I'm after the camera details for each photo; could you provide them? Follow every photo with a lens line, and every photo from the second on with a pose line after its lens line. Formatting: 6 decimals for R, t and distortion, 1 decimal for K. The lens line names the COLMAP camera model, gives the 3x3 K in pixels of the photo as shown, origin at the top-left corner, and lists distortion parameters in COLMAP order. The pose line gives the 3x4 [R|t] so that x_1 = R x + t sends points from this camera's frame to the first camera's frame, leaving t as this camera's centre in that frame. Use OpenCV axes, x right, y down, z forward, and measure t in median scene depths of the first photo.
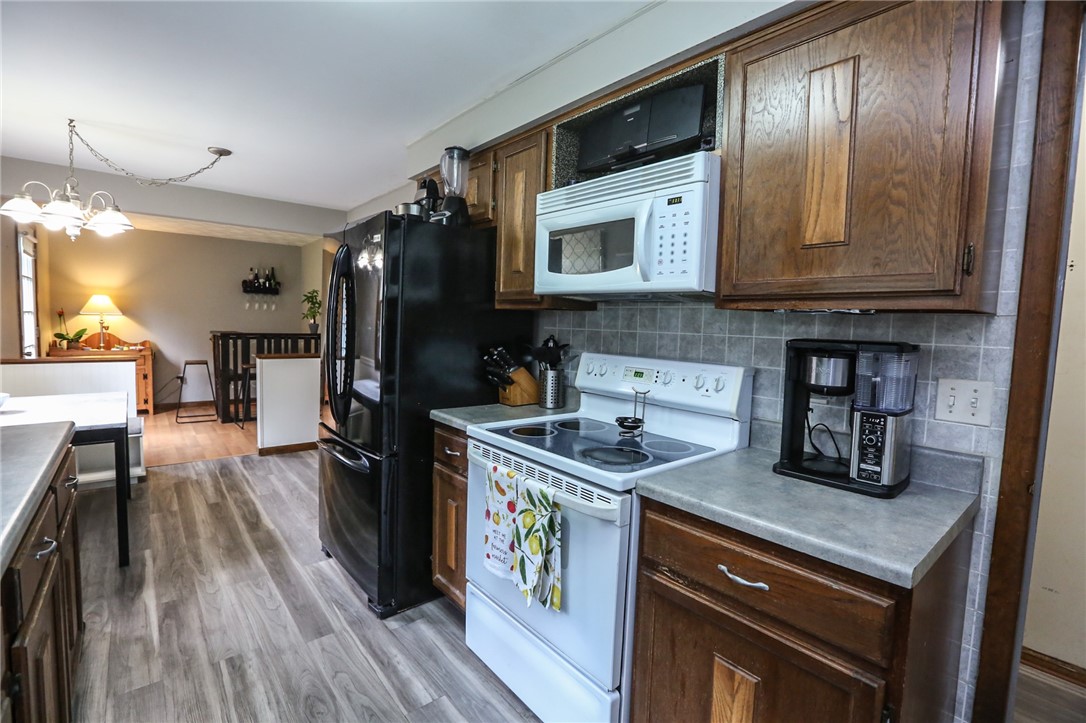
lens RADIAL K [[493.0, 0, 544.1], [0, 493.0, 359.2], [0, 0, 1]] dist [-0.049851, 0.014375]
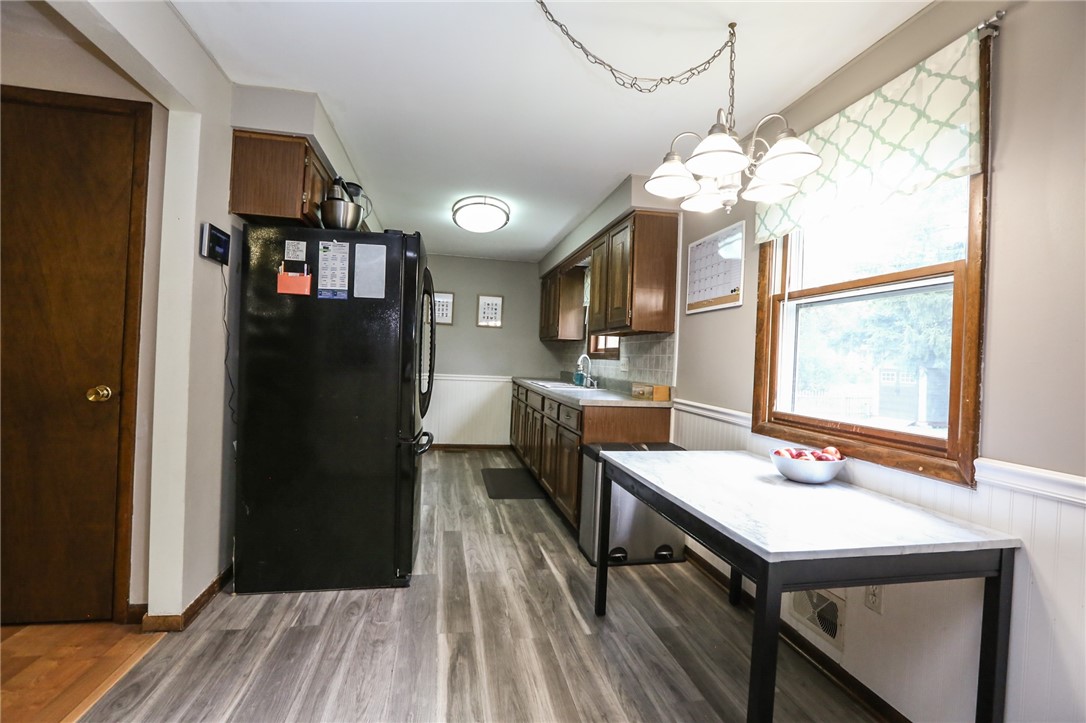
lens RADIAL K [[493.0, 0, 542.1], [0, 493.0, 357.8], [0, 0, 1]] dist [-0.049851, 0.014375]
pose [[-0.873986, -0.070088, 0.480869, -1.267201], [-0.034769, 0.996027, 0.081980, -0.124683], [-0.484705, 0.054930, -0.872951, 1.937851]]
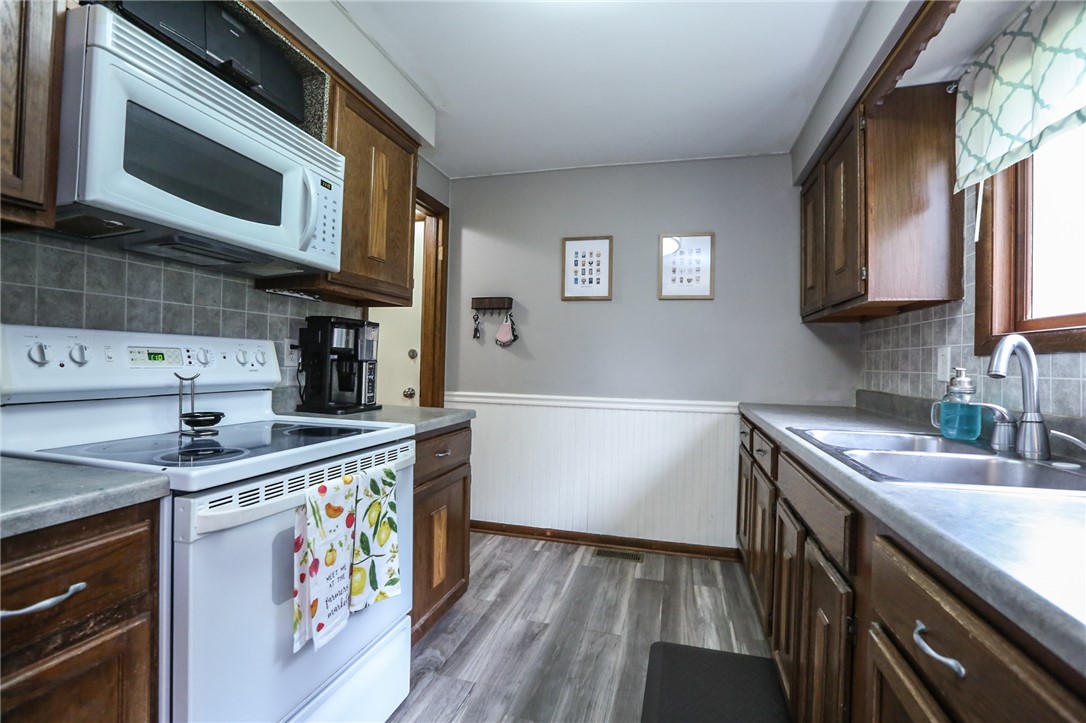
lens RADIAL K [[493.0, 0, 541.7], [0, 493.0, 358.6], [0, 0, 1]] dist [-0.049851, 0.014375]
pose [[-0.562492, -0.037670, 0.825944, -0.585668], [0.022866, 0.997871, 0.061083, 0.003948], [-0.826486, 0.053245, -0.560433, 0.792824]]
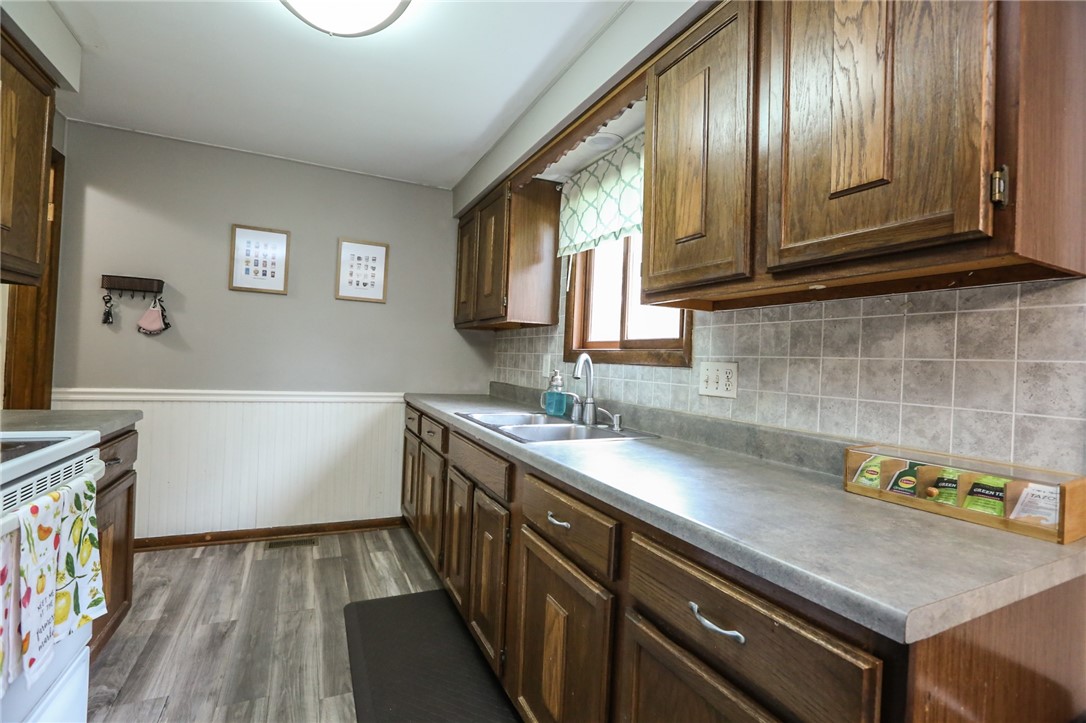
lens RADIAL K [[493.0, 0, 542.2], [0, 493.0, 359.8], [0, 0, 1]] dist [-0.049851, 0.014375]
pose [[-0.965374, -0.074633, 0.249966, -0.603392], [-0.056670, 0.995317, 0.078310, -0.034447], [-0.254640, 0.061433, -0.965083, 0.993102]]
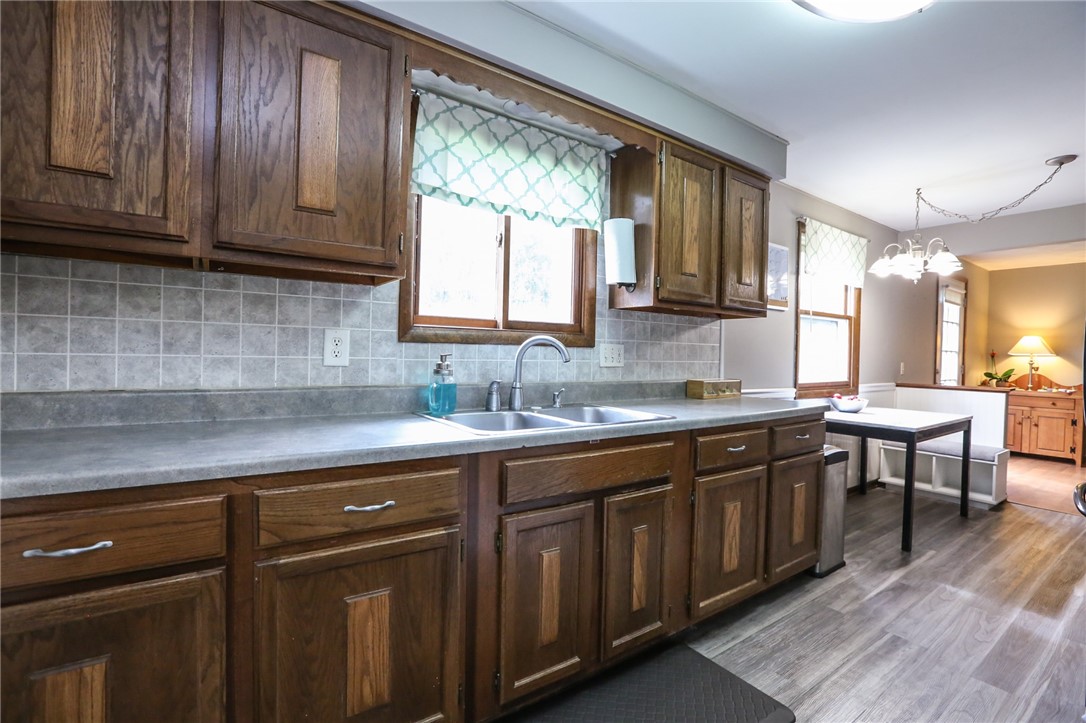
lens RADIAL K [[493.0, 0, 540.8], [0, 493.0, 359.4], [0, 0, 1]] dist [-0.049851, 0.014375]
pose [[-0.095632, -0.021603, -0.995182, 0.410352], [-0.099355, 0.994979, -0.012051, 0.072726], [0.990446, 0.097724, -0.097298, 0.188950]]
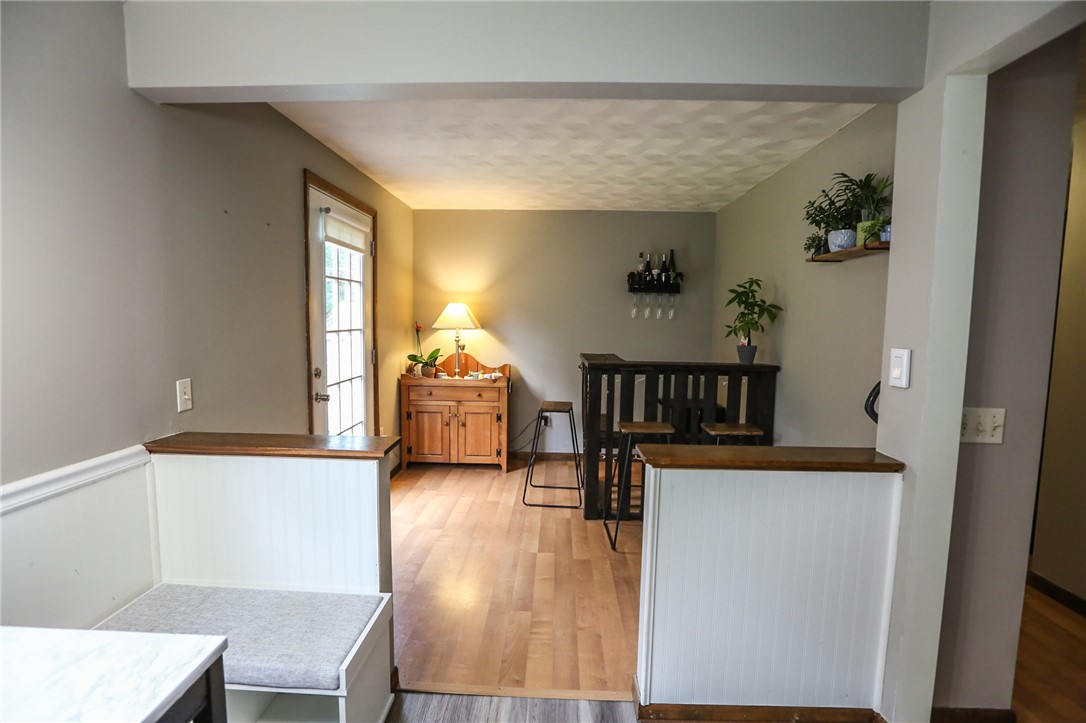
lens RADIAL K [[493.0, 0, 542.3], [0, 493.0, 359.1], [0, 0, 1]] dist [-0.049851, 0.014375]
pose [[0.741611, 0.035320, -0.669900, -0.784393], [-0.039415, 0.999182, 0.009047, -0.148336], [0.669672, 0.019695, 0.742396, 1.297283]]
